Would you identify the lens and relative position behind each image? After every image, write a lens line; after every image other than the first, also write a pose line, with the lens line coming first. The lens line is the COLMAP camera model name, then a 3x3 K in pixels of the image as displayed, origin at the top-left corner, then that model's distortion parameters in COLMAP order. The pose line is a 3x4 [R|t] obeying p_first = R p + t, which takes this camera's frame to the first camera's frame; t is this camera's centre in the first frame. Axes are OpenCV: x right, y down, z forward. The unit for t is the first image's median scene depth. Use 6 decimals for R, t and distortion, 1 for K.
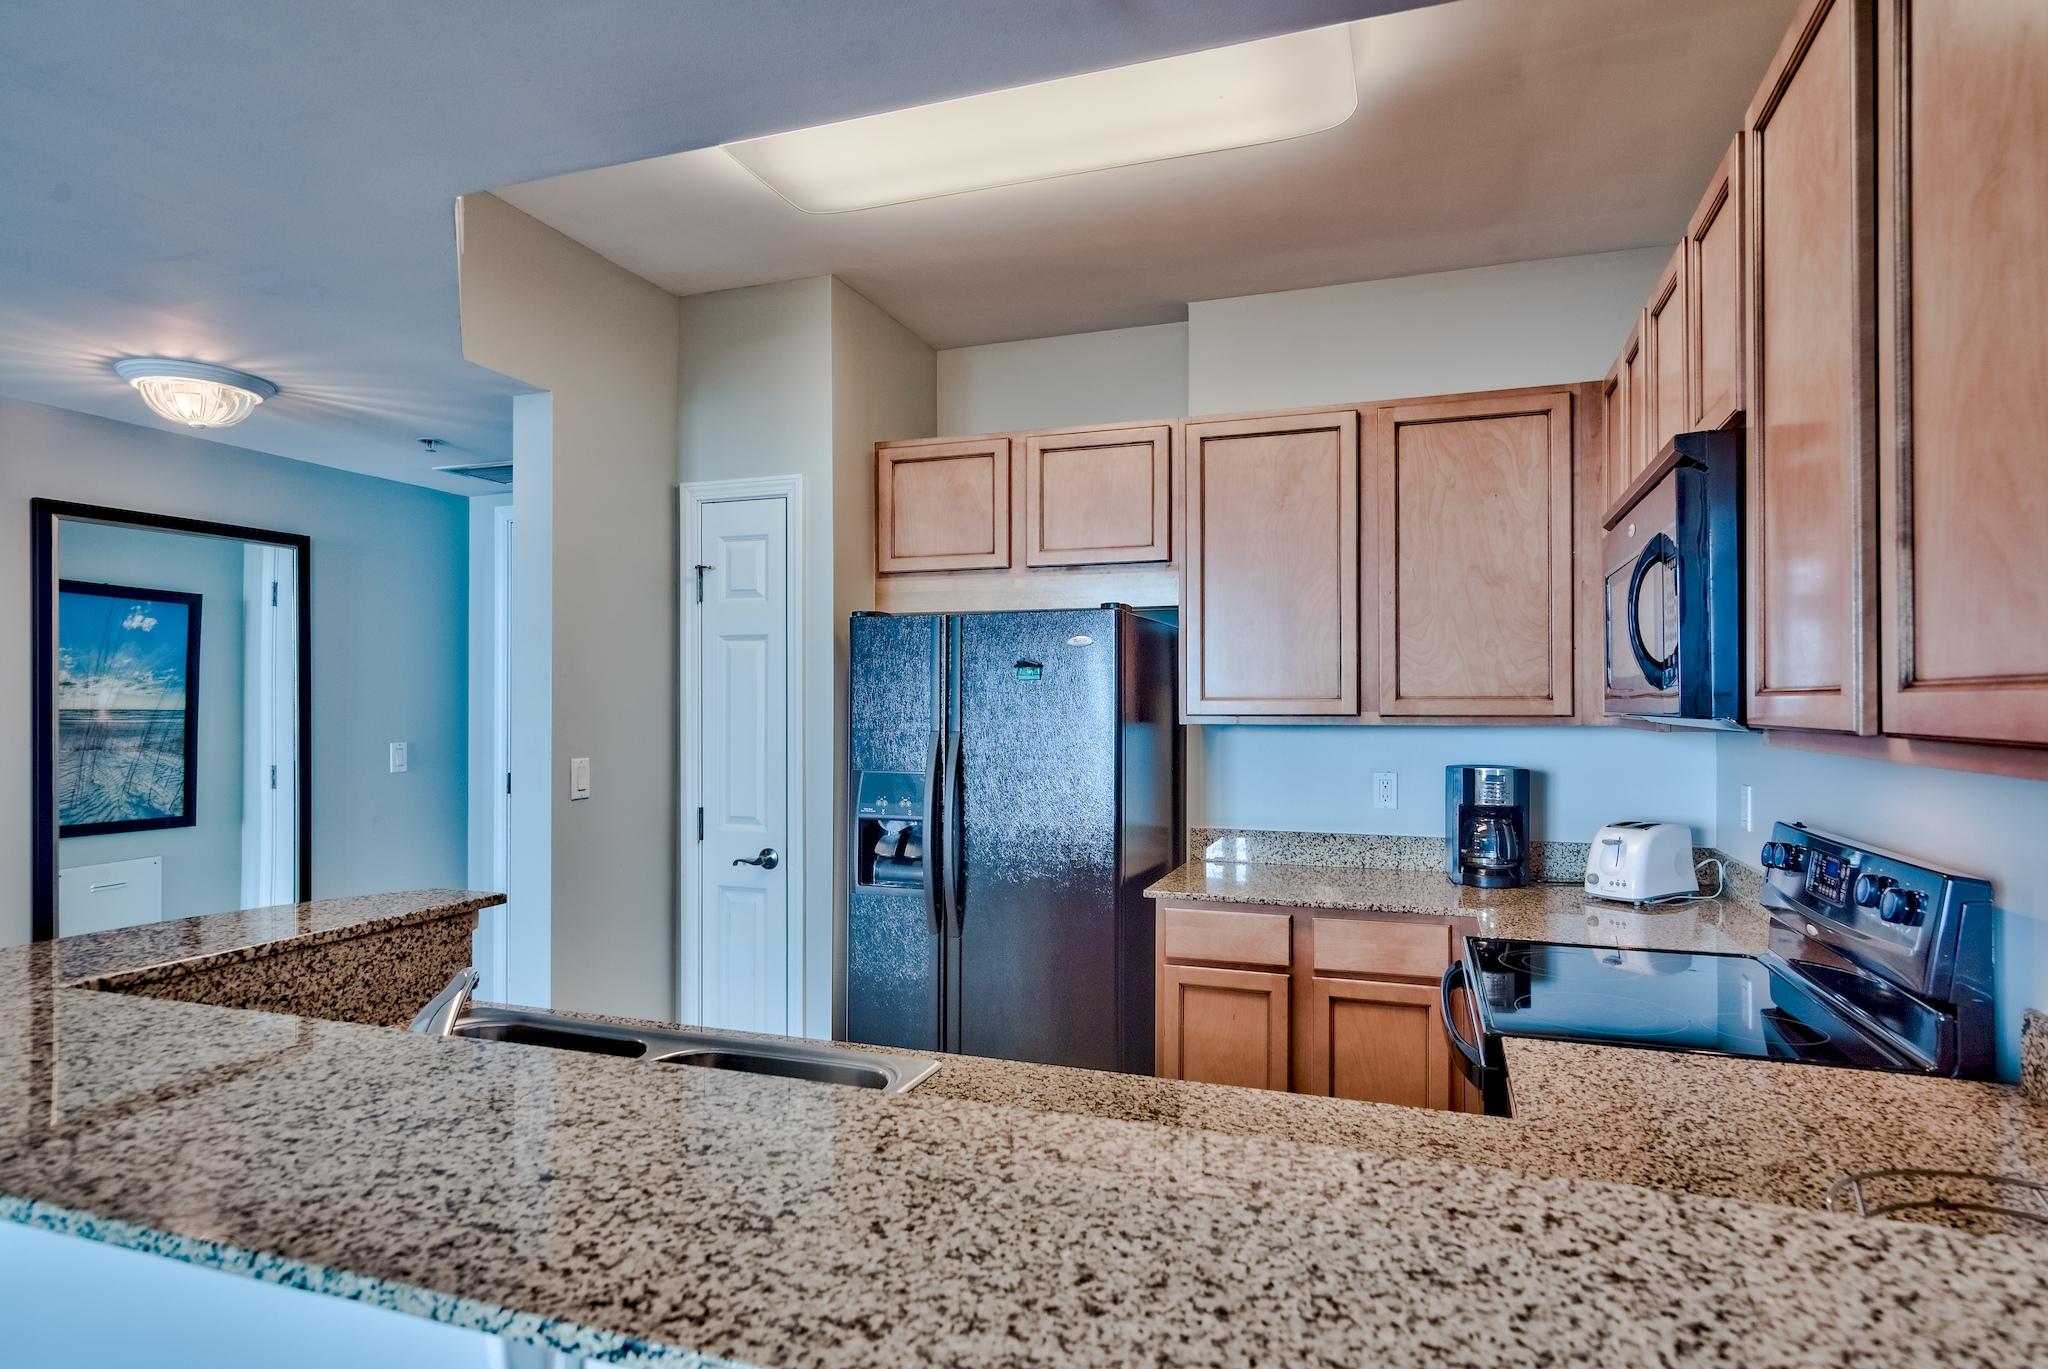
lens RADIAL K [[1091.2, 0, 1028.8], [0, 1091.2, 687.0], [0, 0, 1]] dist [-0.001296, -0.000061]
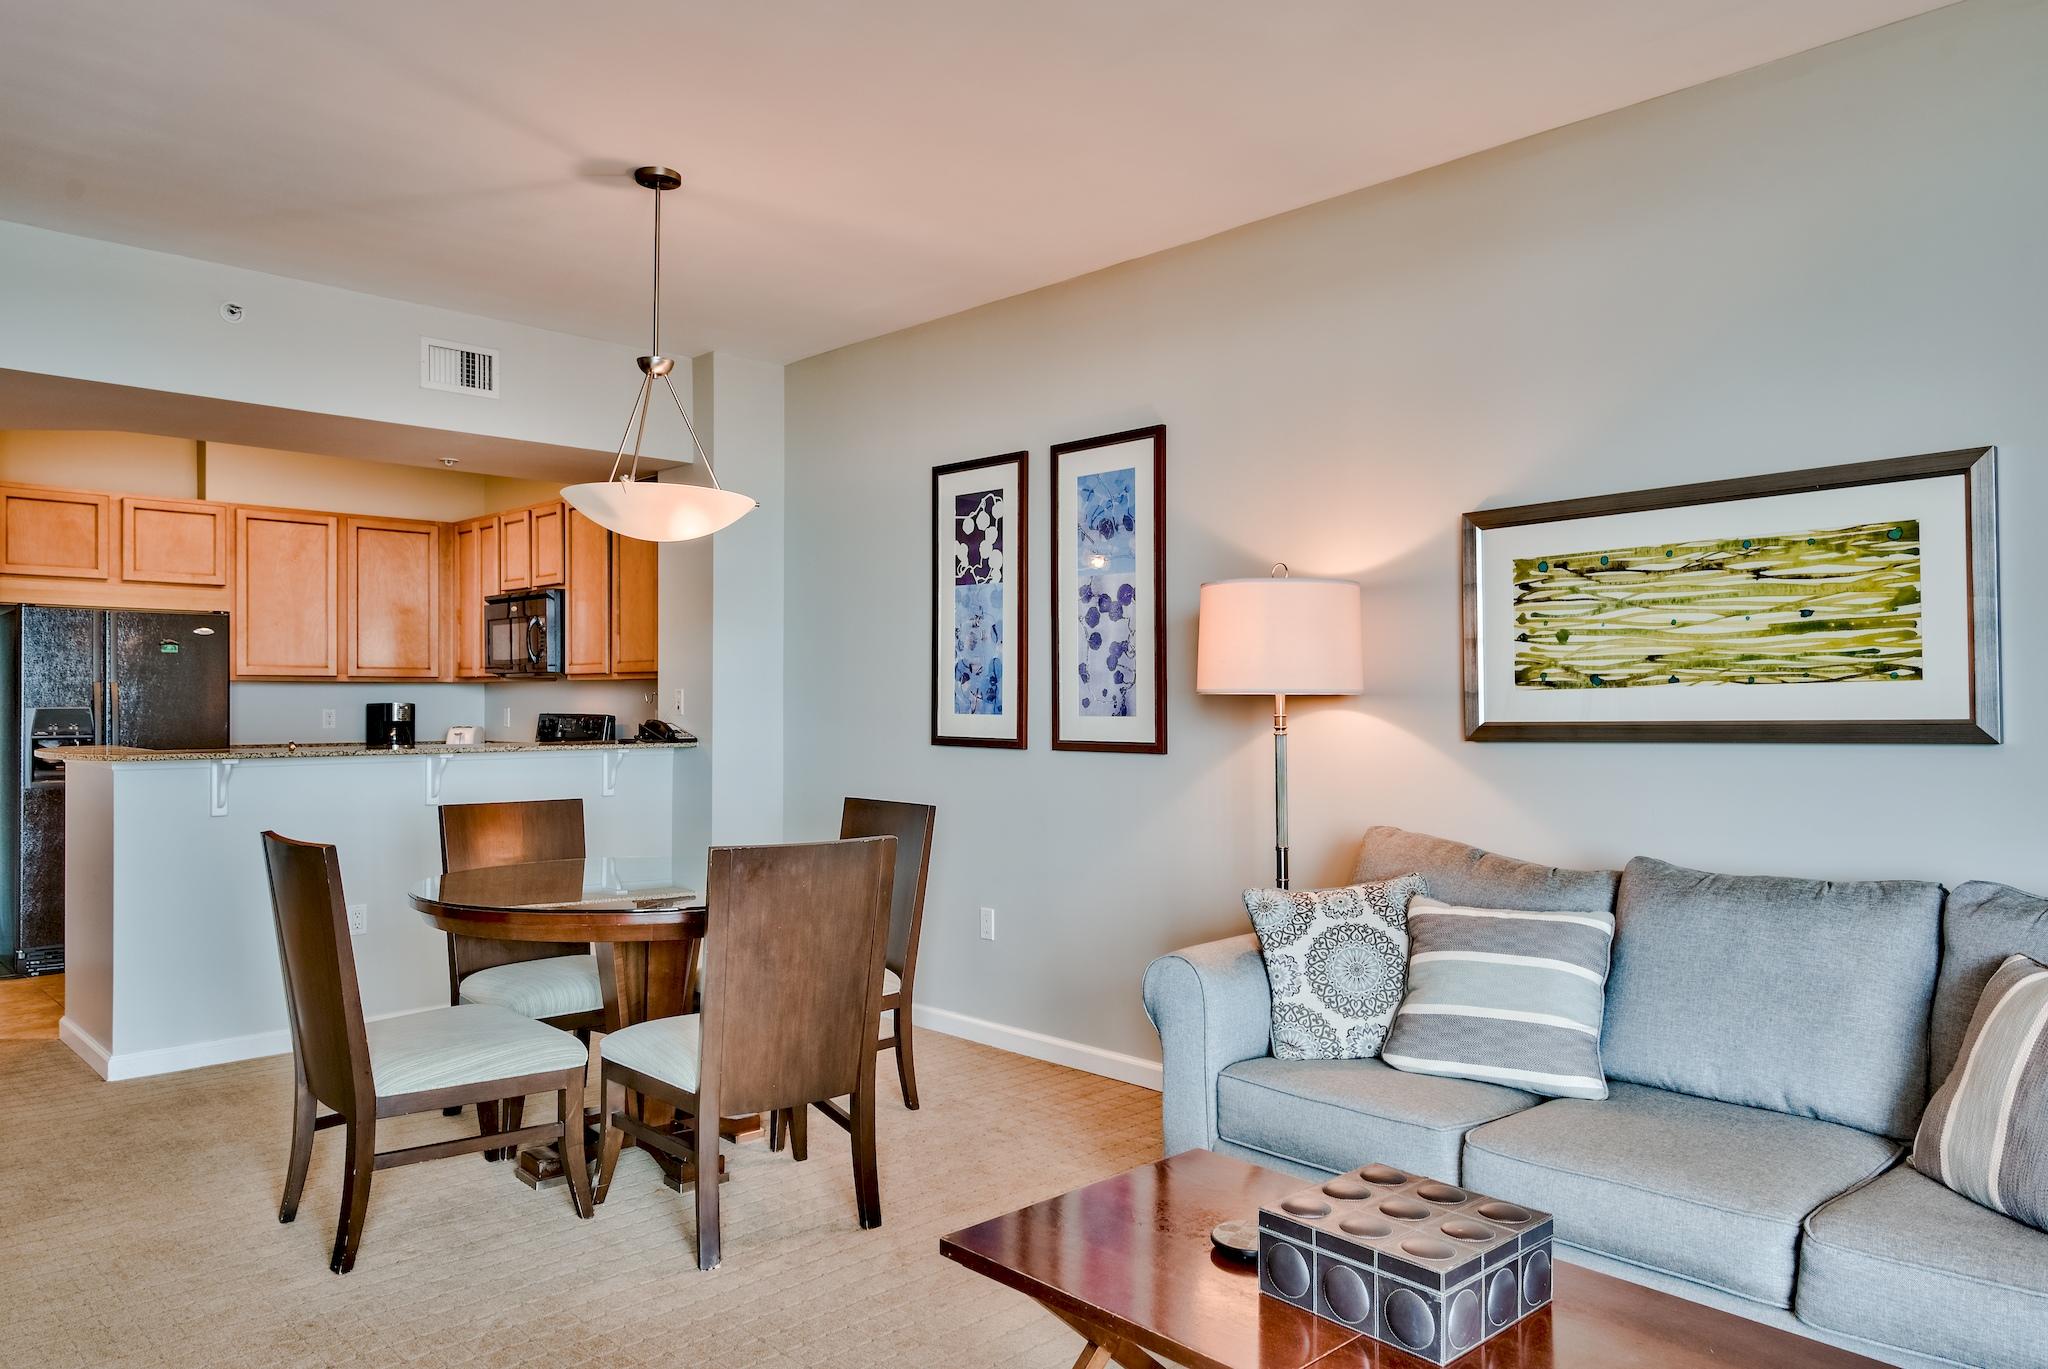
lens RADIAL K [[1348.5, 0, 1036.0], [0, 1348.5, 698.5], [0, 0, 1]] dist [0.009113, 0.004714]
pose [[0.424496, 0.000942, 0.905429, -1.385084], [-0.011191, 0.999929, 0.004207, 0.043180], [-0.905360, -0.011918, 0.424477, -1.173952]]
